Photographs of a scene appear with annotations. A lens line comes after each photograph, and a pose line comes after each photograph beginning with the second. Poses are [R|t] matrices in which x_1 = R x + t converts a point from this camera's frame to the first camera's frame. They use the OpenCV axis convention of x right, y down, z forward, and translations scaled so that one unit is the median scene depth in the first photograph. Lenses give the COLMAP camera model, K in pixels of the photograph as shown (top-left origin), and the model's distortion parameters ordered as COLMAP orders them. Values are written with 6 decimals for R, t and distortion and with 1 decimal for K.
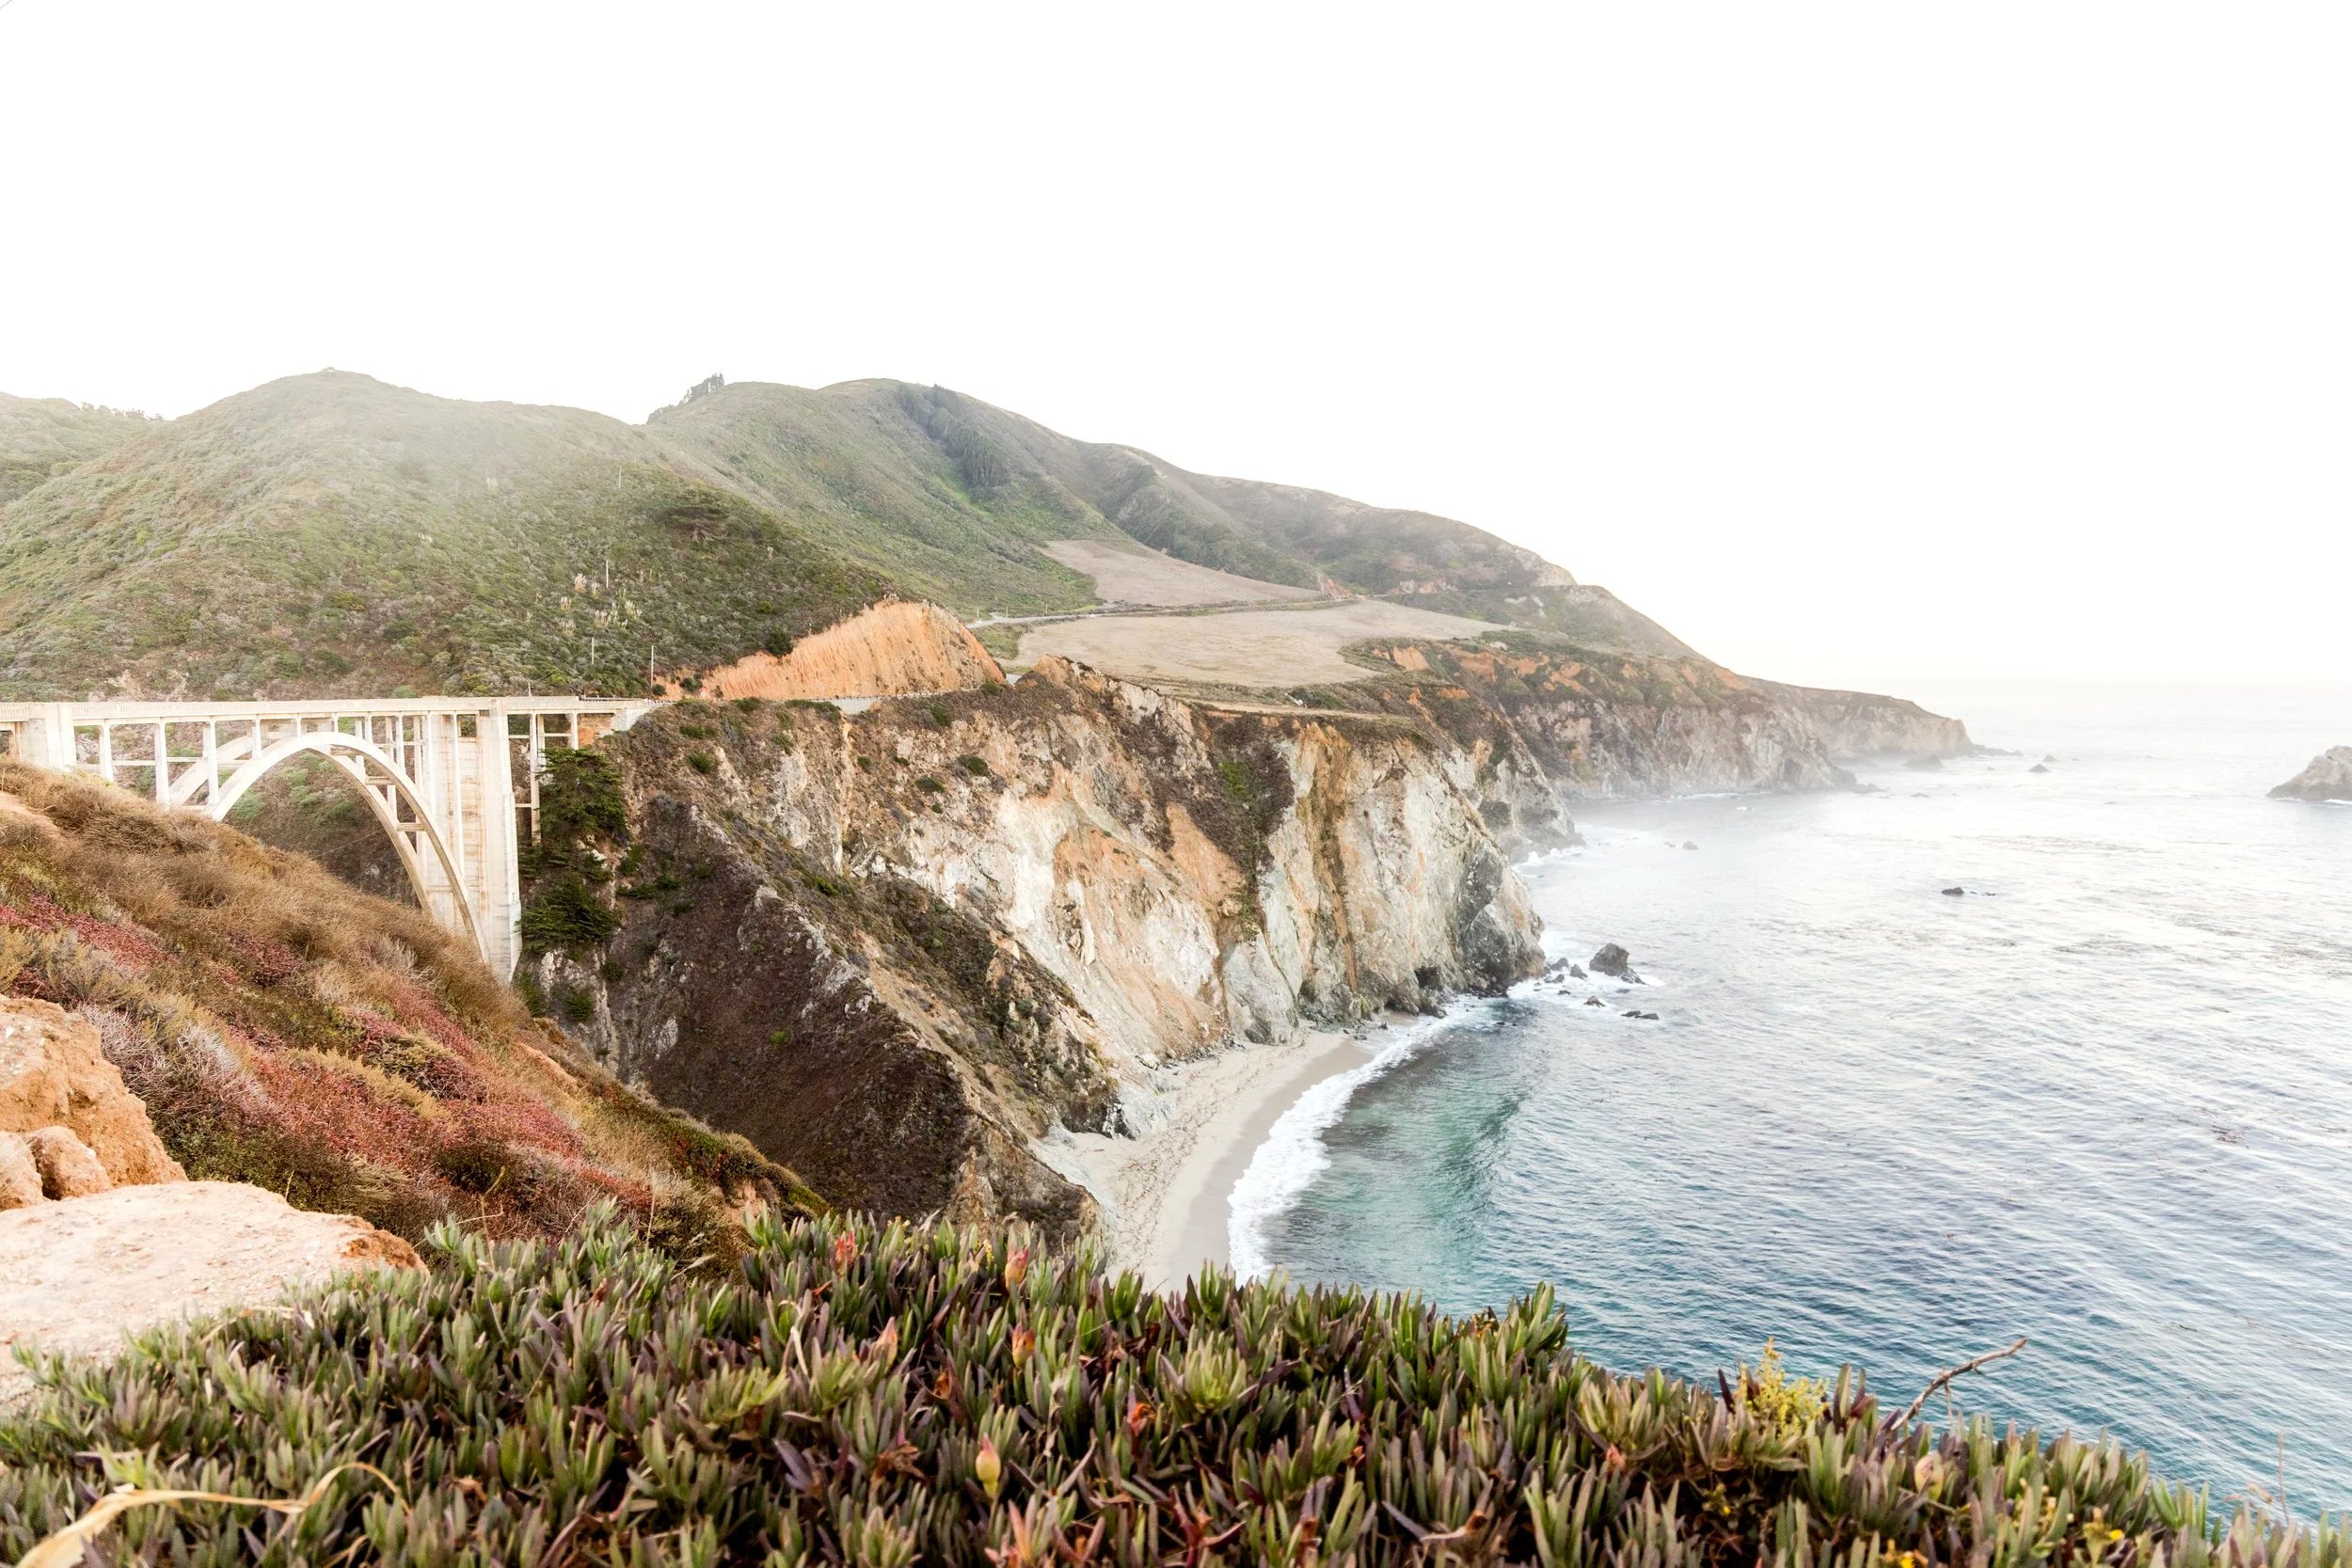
lens RADIAL K [[1430.5, 0, 1176.0], [0, 1430.5, 784.0], [0, 0, 1]] dist [0.004932, 0.001976]
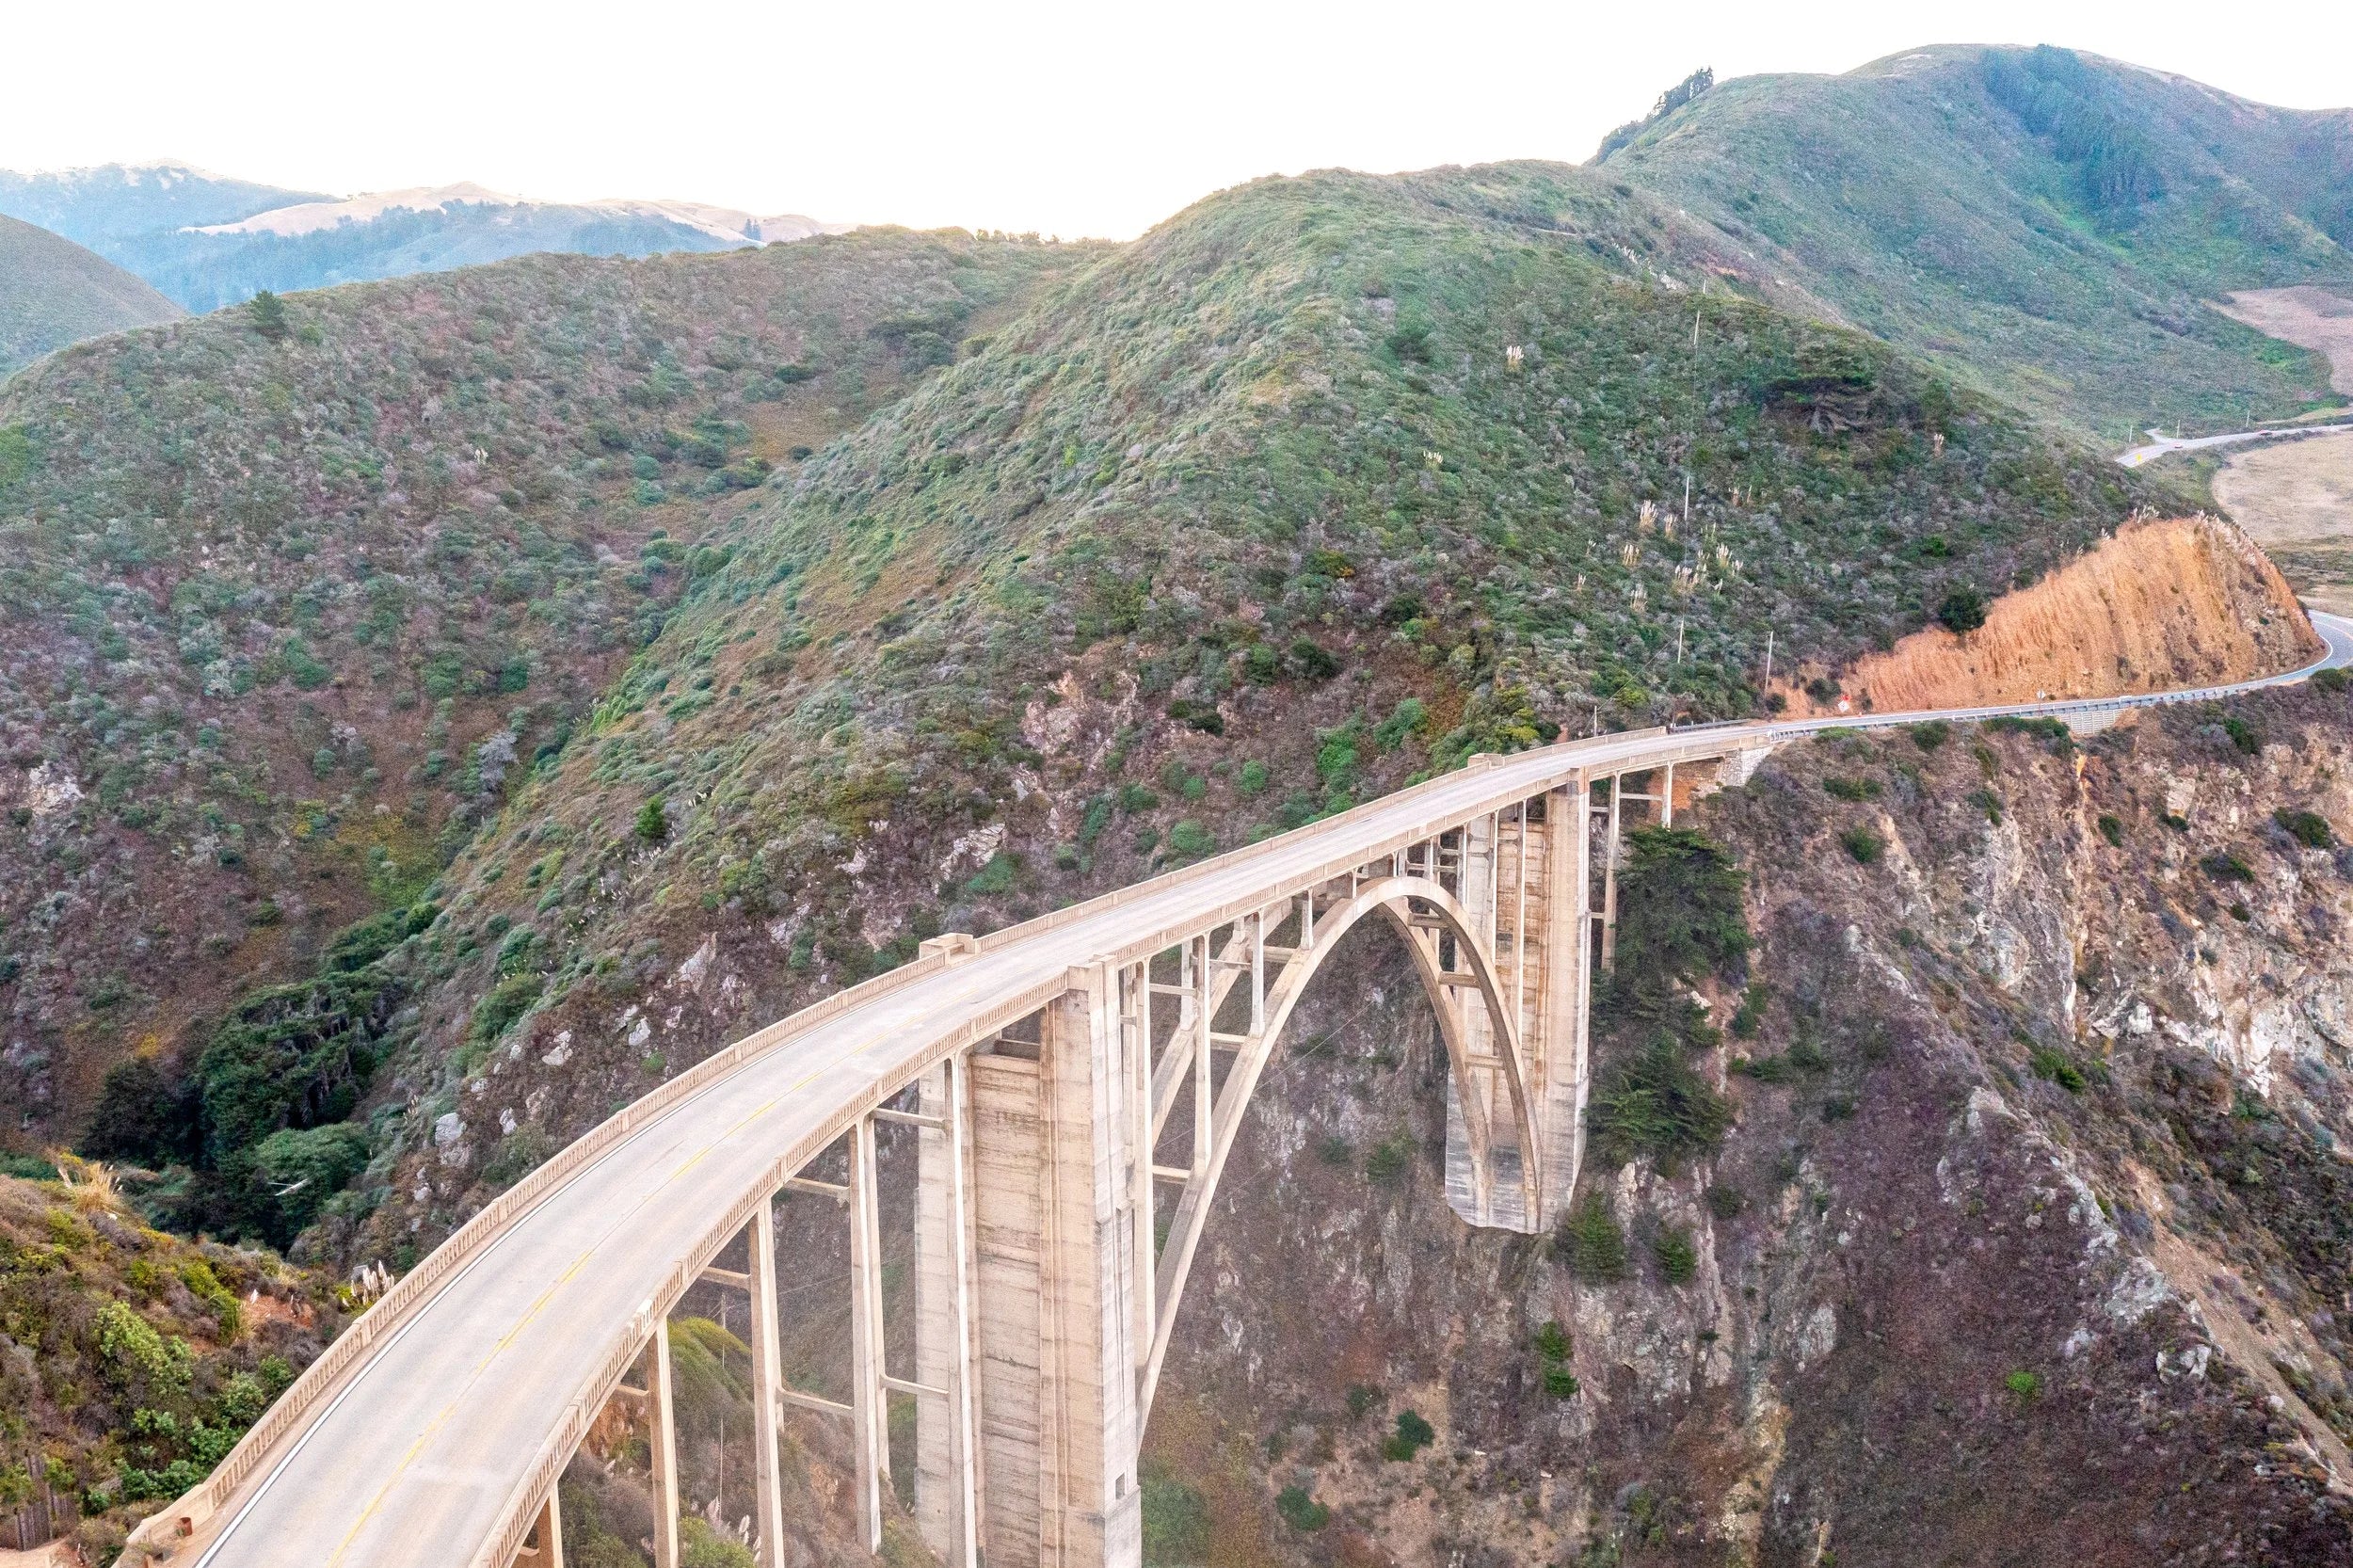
lens RADIAL K [[1986.0, 0, 1176.5], [0, 1986.0, 784.0], [0, 0, 1]] dist [-0.000237, 0.001895]
pose [[0.867283, 0.070391, -0.492814, -0.164869], [-0.026699, 0.995105, 0.095150, -0.106274], [0.497100, -0.069364, 0.864917, 0.137946]]
